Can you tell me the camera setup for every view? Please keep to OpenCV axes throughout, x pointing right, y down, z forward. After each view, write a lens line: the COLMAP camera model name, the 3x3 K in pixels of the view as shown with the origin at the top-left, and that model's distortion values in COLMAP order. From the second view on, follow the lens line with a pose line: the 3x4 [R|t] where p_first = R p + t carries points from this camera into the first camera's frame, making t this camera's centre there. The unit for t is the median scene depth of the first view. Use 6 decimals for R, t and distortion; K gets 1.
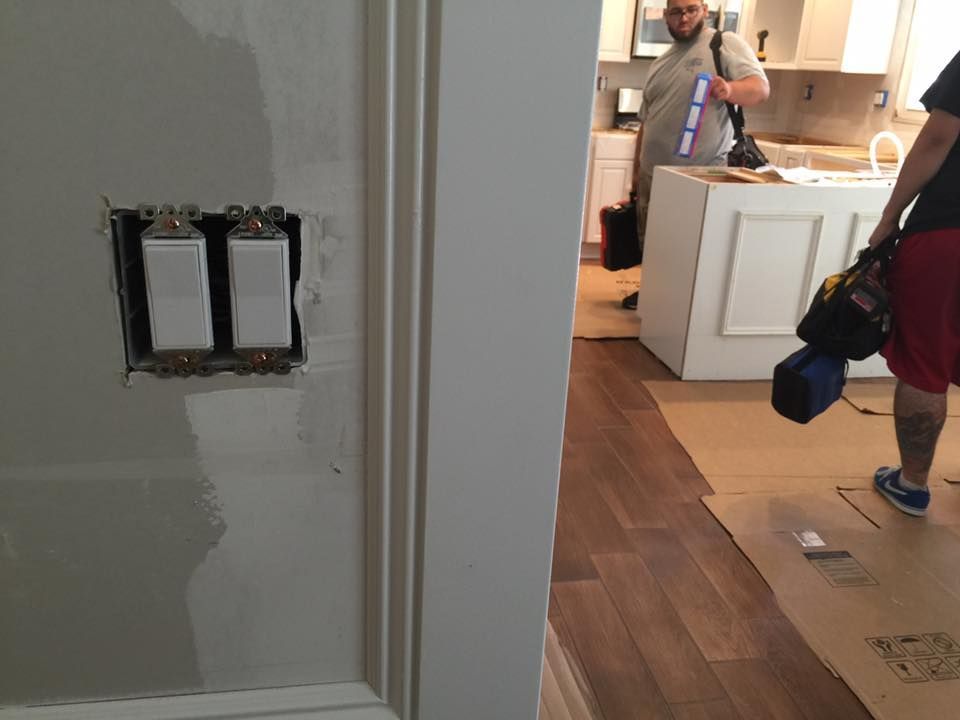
lens RADIAL K [[839.5, 0, 481.9], [0, 839.5, 355.5], [0, 0, 1]] dist [0.098611, -0.166623]
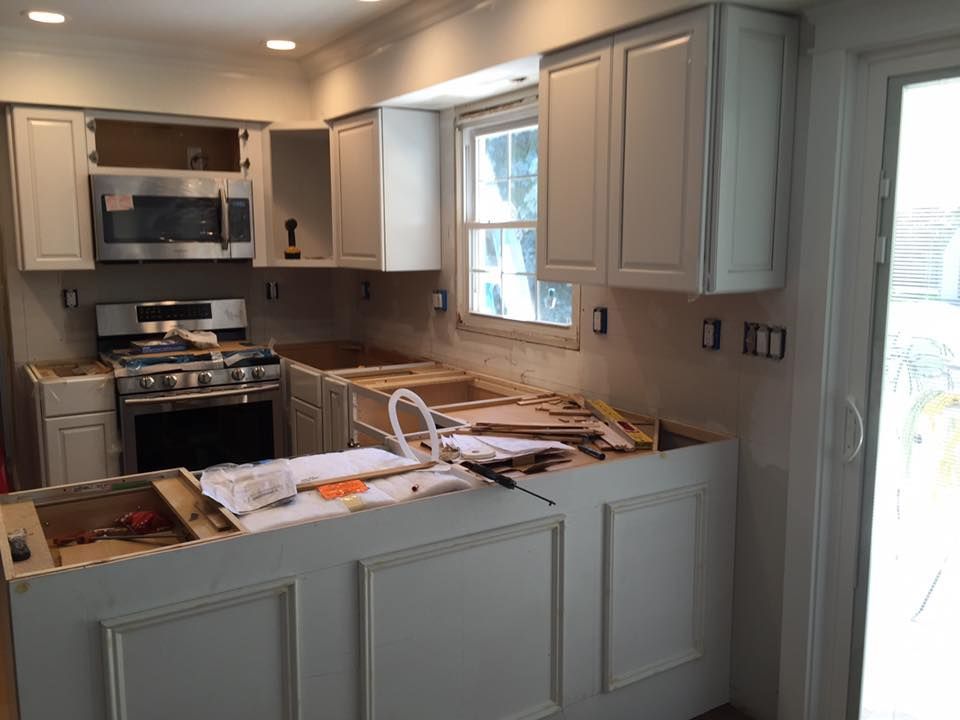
lens RADIAL K [[826.9, 0, 503.3], [0, 826.9, 358.4], [0, 0, 1]] dist [0.035785, -0.011801]
pose [[0.911949, -0.105714, 0.396452, 0.211774], [0.175634, 0.973816, -0.144340, -0.128268], [-0.370813, 0.201261, 0.906638, 0.300349]]
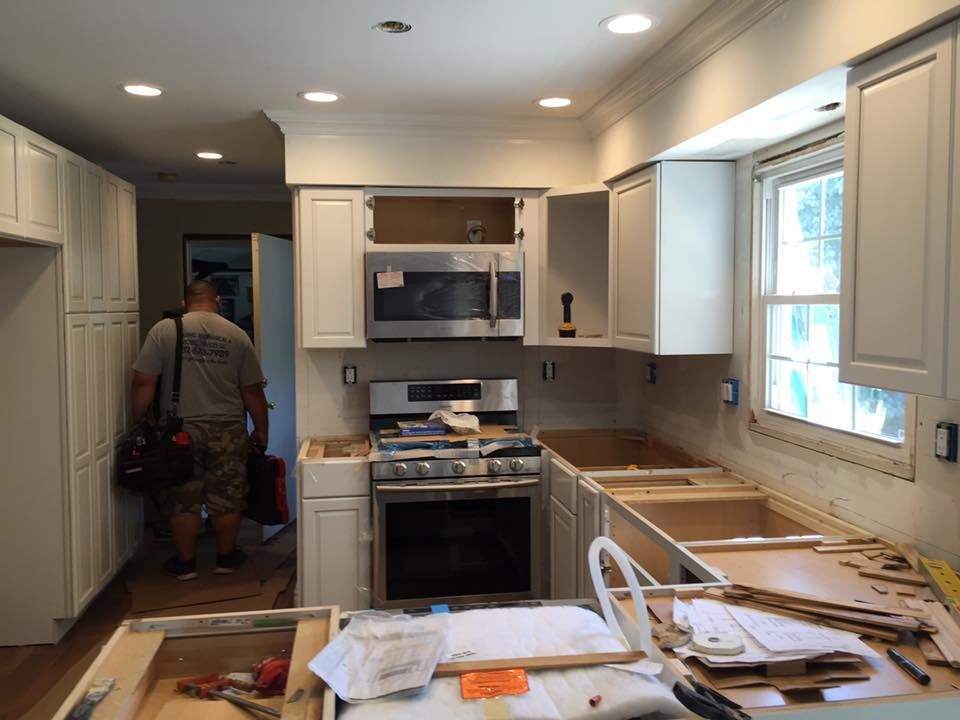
lens RADIAL K [[839.5, 0, 481.9], [0, 839.5, 355.5], [0, 0, 1]] dist [0.098611, -0.166623]
pose [[0.998612, -0.050920, -0.013474, 0.290176], [0.045328, 0.961063, -0.272587, -0.163279], [0.026829, 0.271598, 0.962037, 0.386771]]
